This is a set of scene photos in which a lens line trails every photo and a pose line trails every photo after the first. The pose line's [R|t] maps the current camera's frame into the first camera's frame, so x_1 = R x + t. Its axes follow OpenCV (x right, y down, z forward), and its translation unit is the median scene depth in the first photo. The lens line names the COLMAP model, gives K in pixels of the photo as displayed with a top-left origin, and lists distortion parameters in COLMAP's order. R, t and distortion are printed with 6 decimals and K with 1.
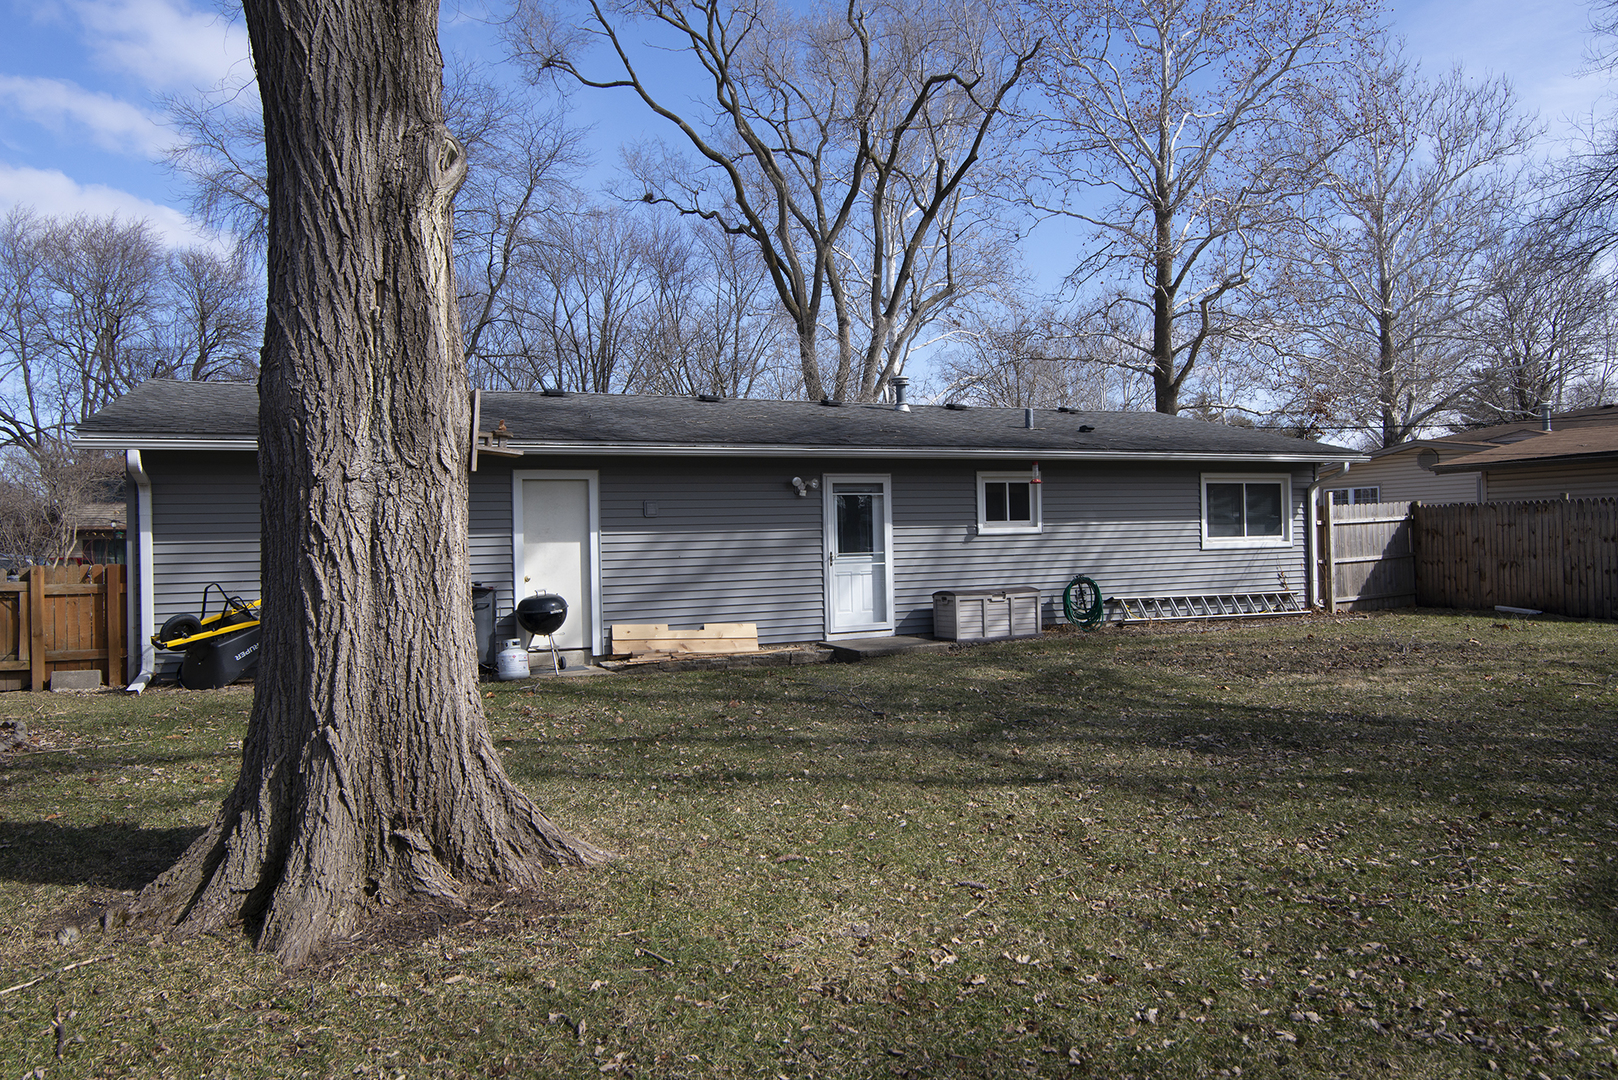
lens RADIAL K [[1076.0, 0, 809.0], [0, 1076.0, 540.0], [0, 0, 1]] dist [-0.002913, -0.000677]
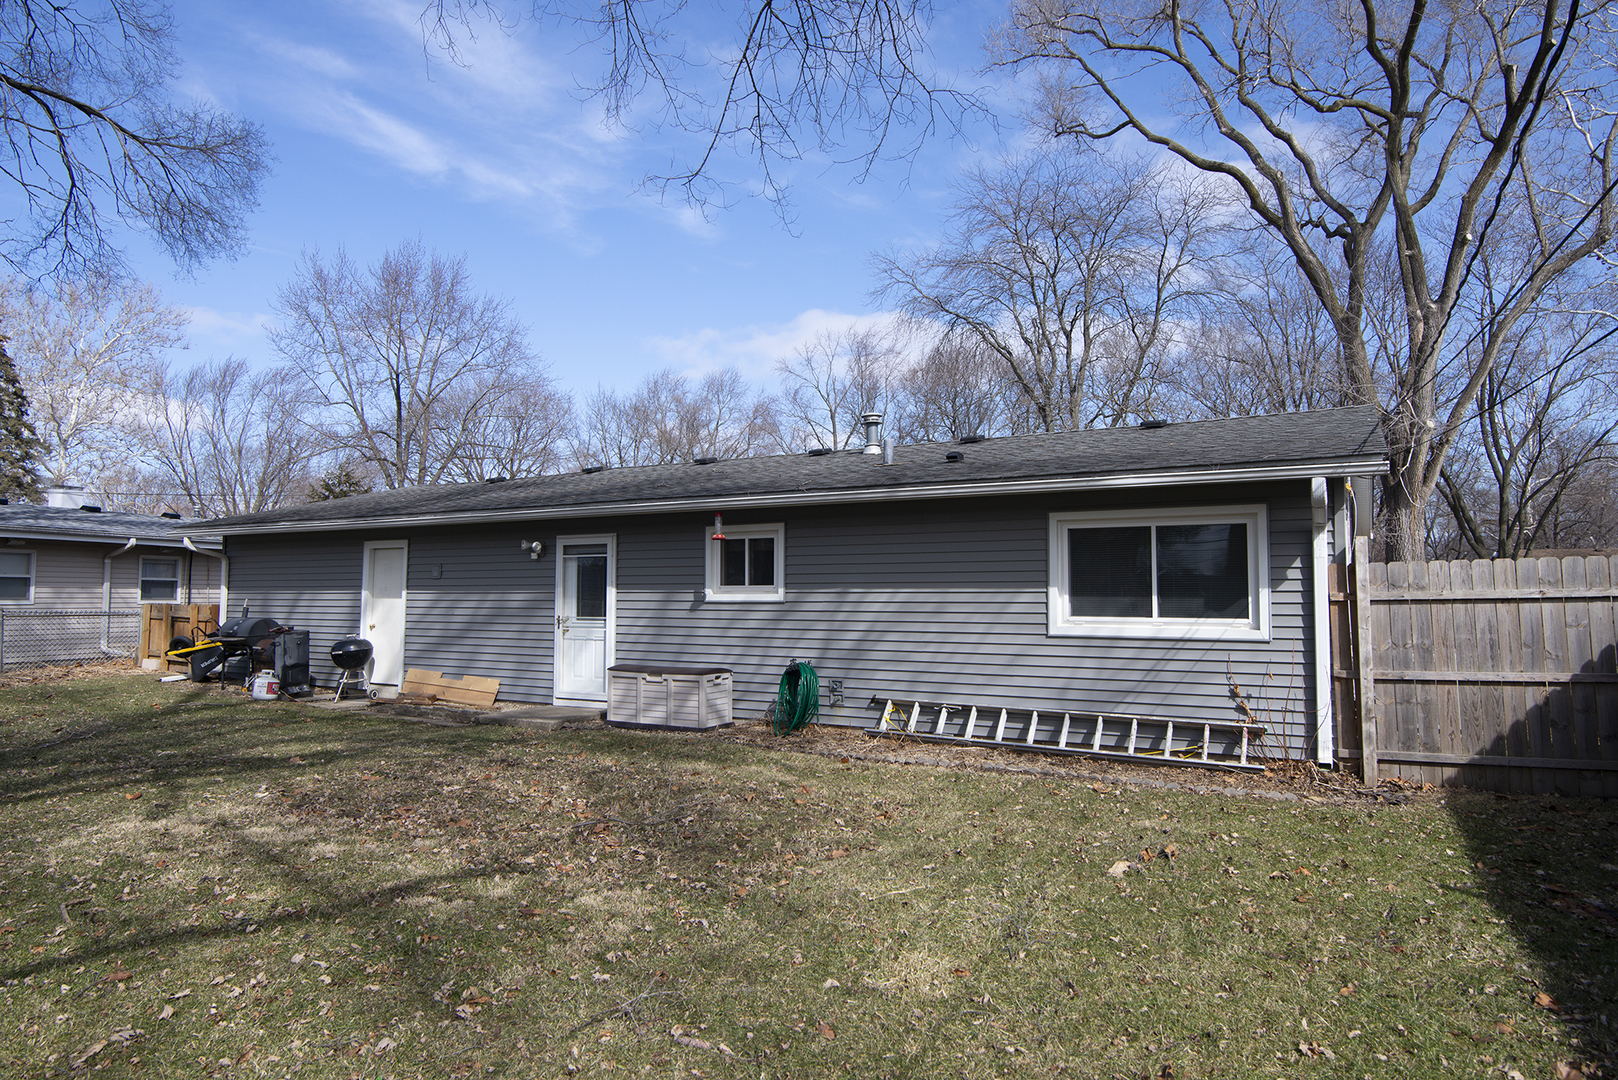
lens RADIAL K [[965.2, 0, 809.0], [0, 965.2, 540.0], [0, 0, 1]] dist [-0.003202, -0.002502]
pose [[0.590622, -0.021831, -0.806653, 0.795428], [-0.015165, 0.999157, -0.038145, -0.024972], [0.806806, 0.034762, 0.589793, 0.601453]]
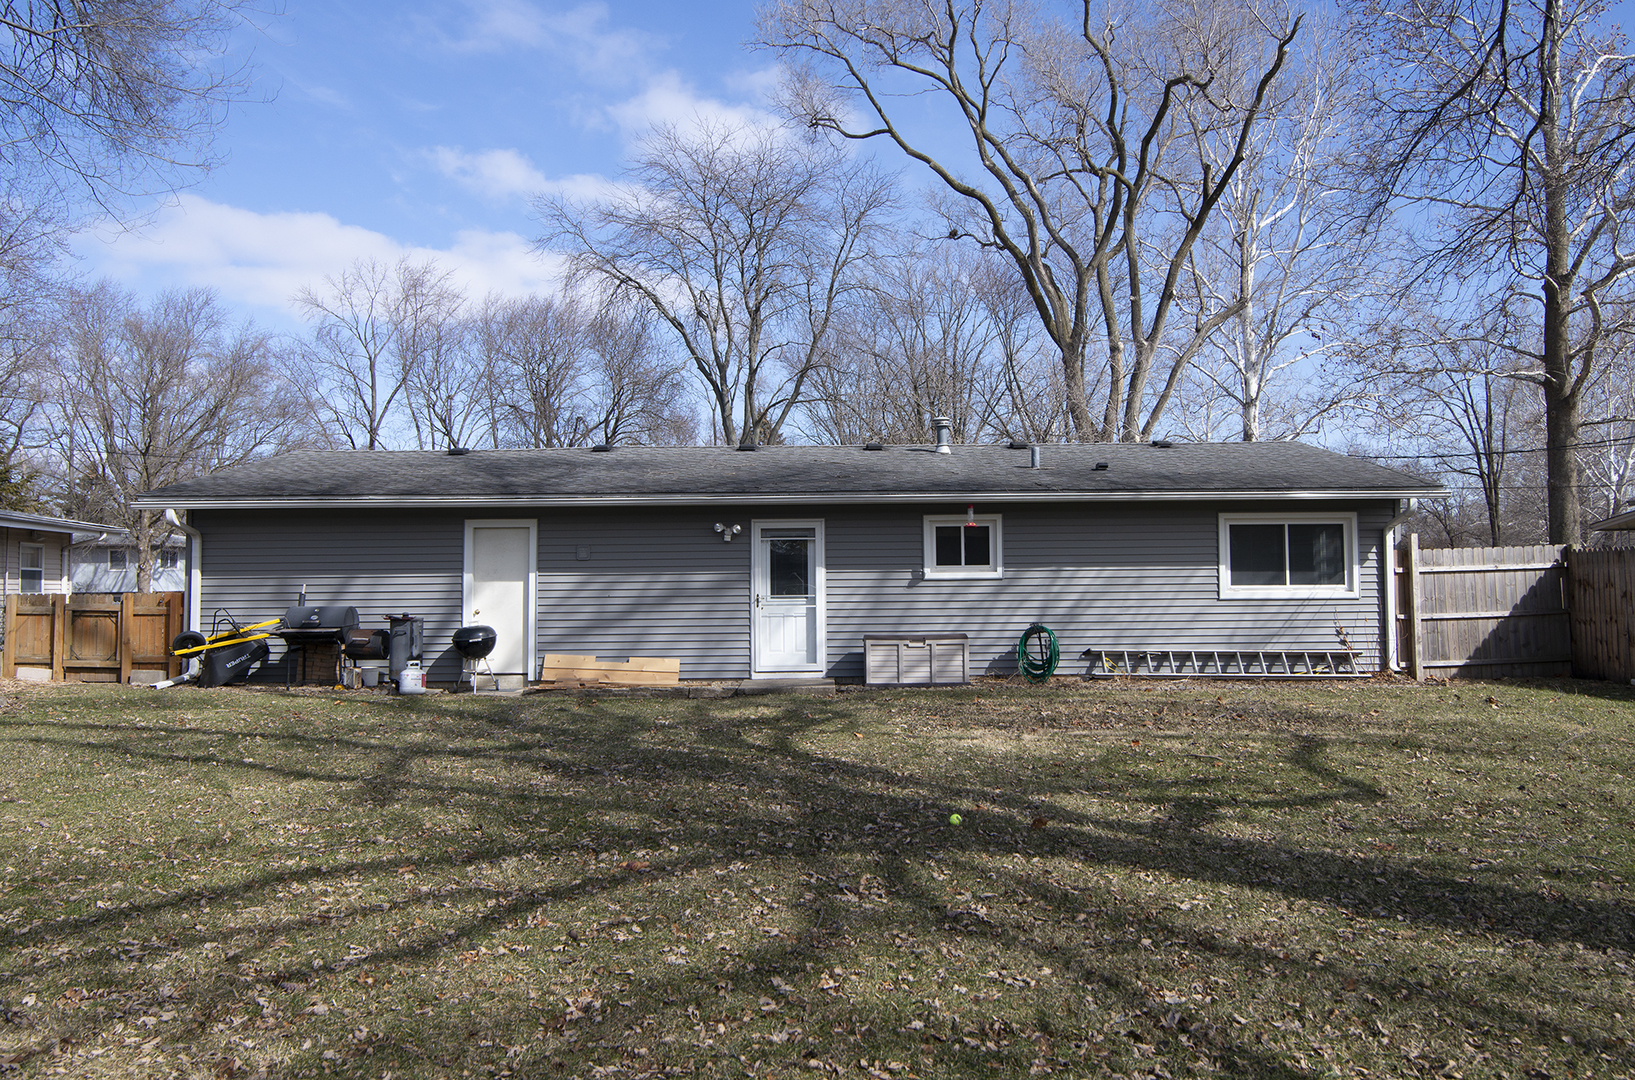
lens RADIAL K [[1144.3, 0, 829.9], [0, 1144.3, 539.2], [0, 0, 1]] dist [0.002430, -0.000396]
pose [[0.916730, -0.001340, -0.399504, 0.484561], [-0.012776, 0.999385, -0.032670, -0.006150], [0.399302, 0.035054, 0.916149, 0.002425]]
